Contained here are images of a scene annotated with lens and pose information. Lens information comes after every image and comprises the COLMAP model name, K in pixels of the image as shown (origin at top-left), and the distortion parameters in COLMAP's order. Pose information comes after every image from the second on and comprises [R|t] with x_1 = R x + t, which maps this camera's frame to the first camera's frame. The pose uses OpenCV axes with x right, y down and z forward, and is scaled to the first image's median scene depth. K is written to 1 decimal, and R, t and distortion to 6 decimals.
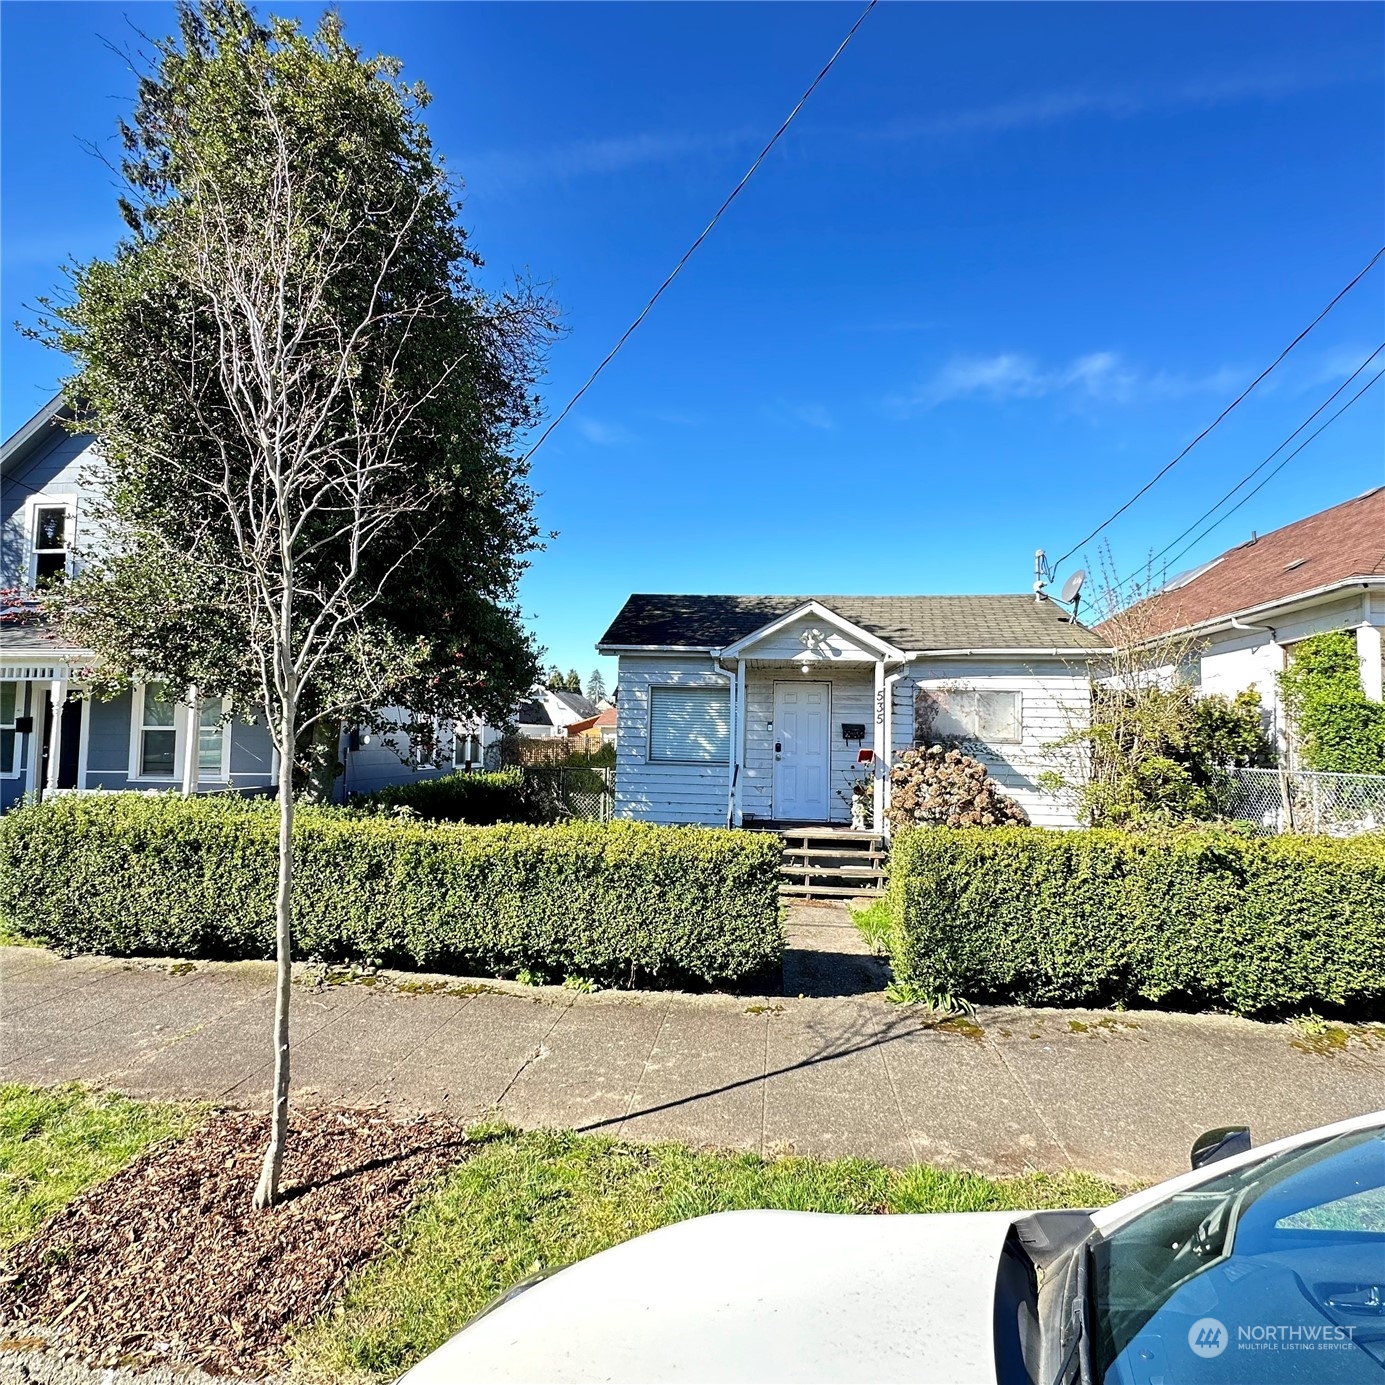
lens RADIAL K [[735.1, 0, 692.5], [0, 735.1, 692.5], [0, 0, 1]] dist [0.001111, -0.001505]
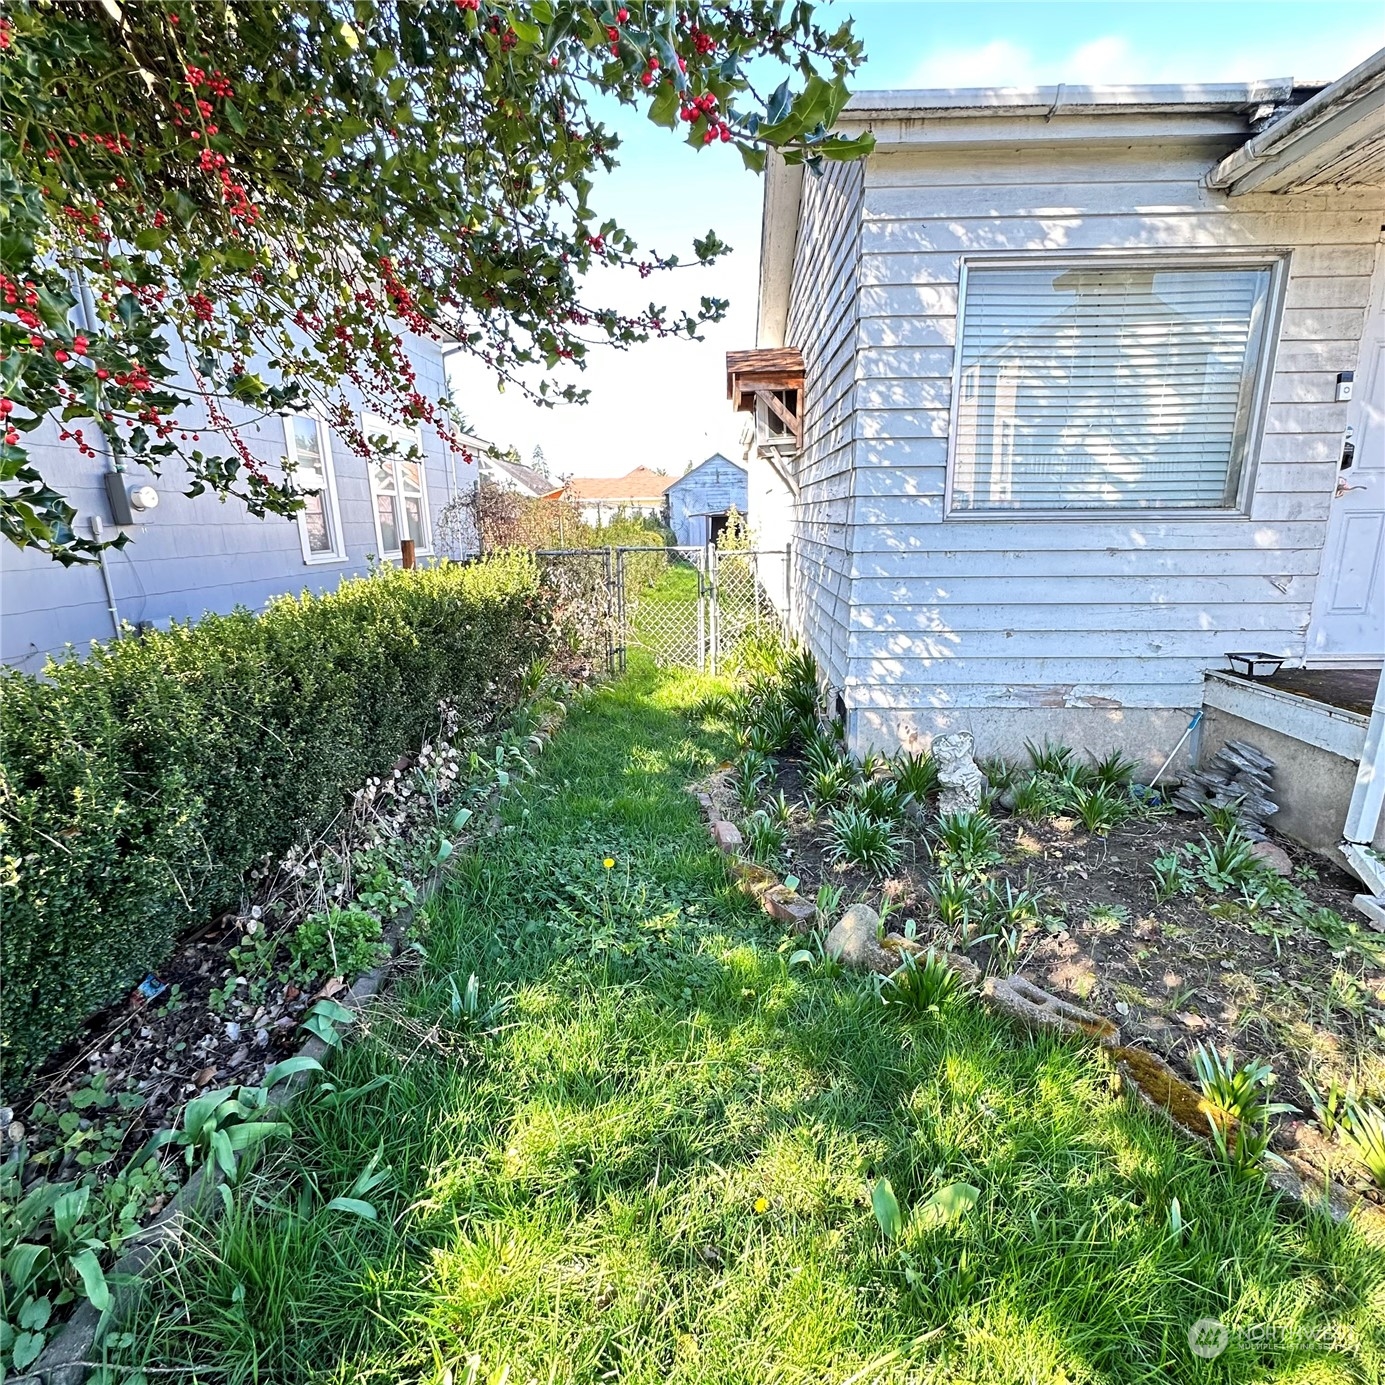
lens RADIAL K [[735.1, 0, 692.5], [0, 735.1, 692.5], [0, 0, 1]] dist [0.001111, -0.001505]
pose [[0.996916, -0.049811, 0.060636, -0.466366], [0.030065, 0.956195, 0.291181, 0.161616], [-0.072484, -0.288460, 0.954745, 1.517989]]
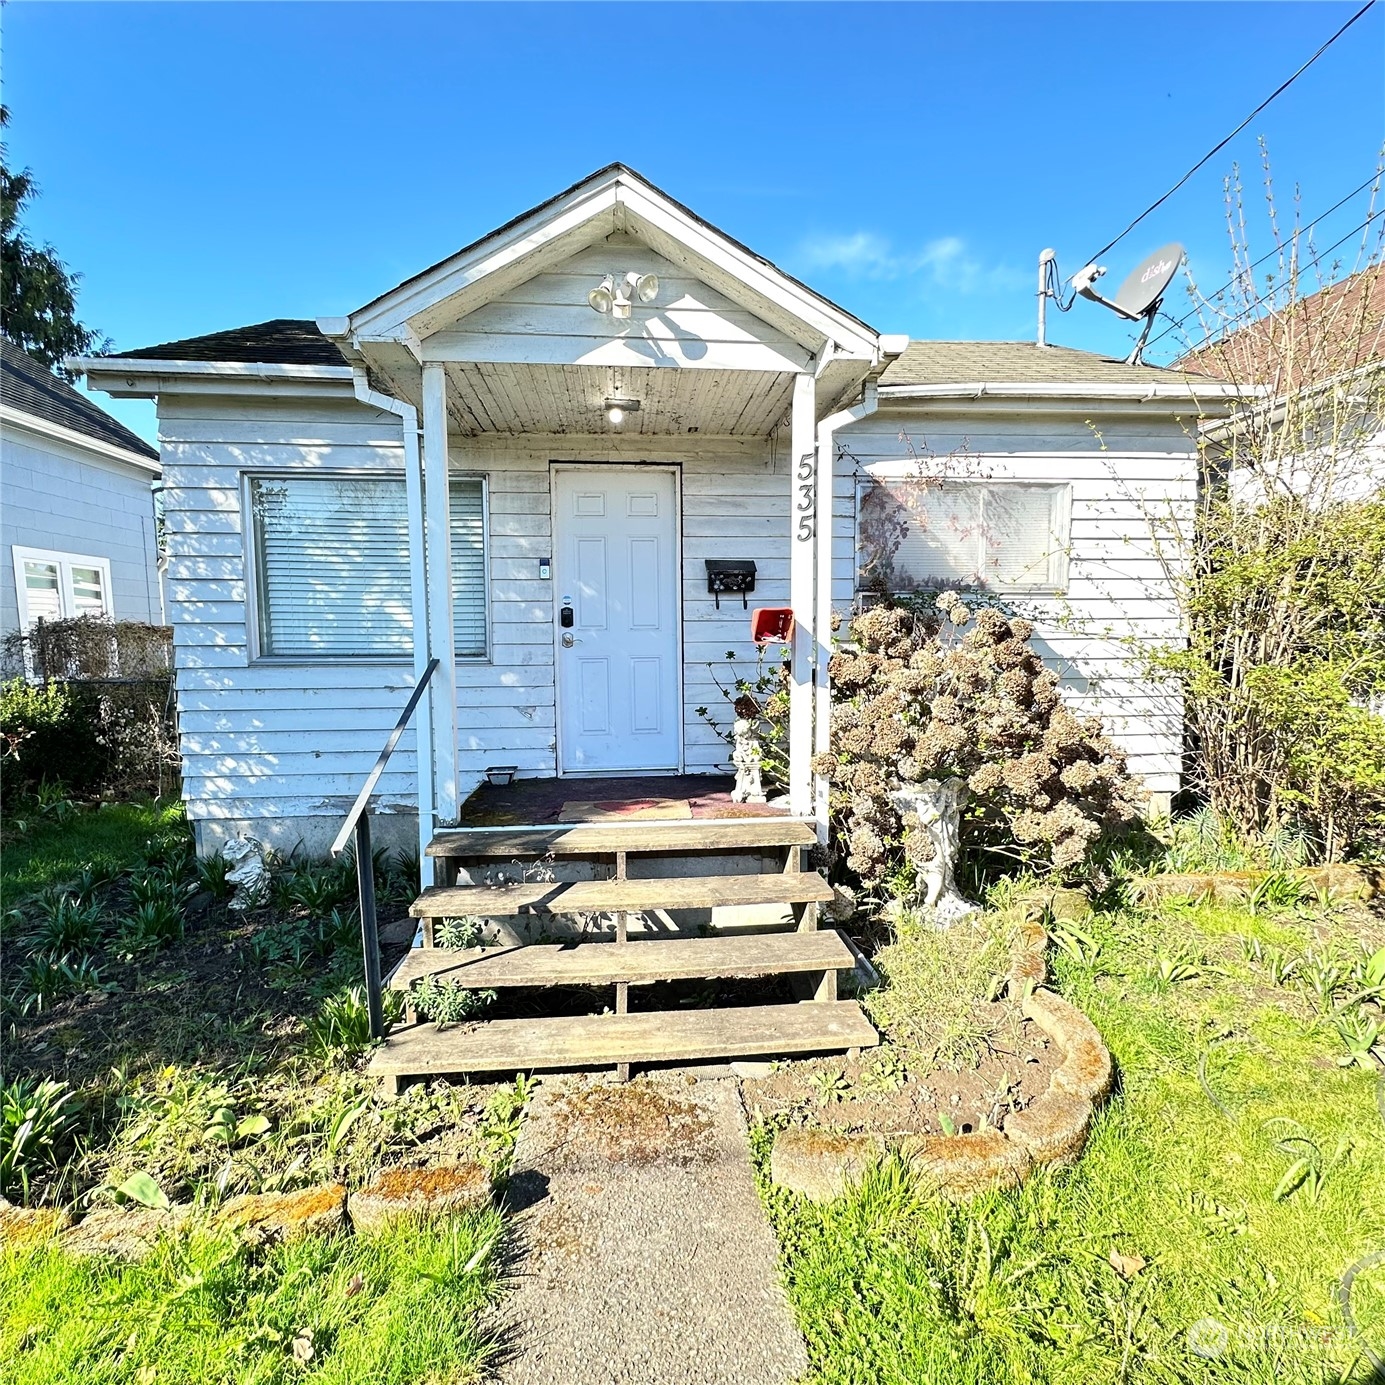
lens RADIAL K [[735.1, 0, 692.5], [0, 735.1, 692.5], [0, 0, 1]] dist [0.001111, -0.001505]
pose [[0.979497, -0.046740, 0.195962, 0.230403], [0.017642, 0.988878, 0.147680, 0.125154], [-0.200685, -0.141195, 0.969427, 1.234285]]
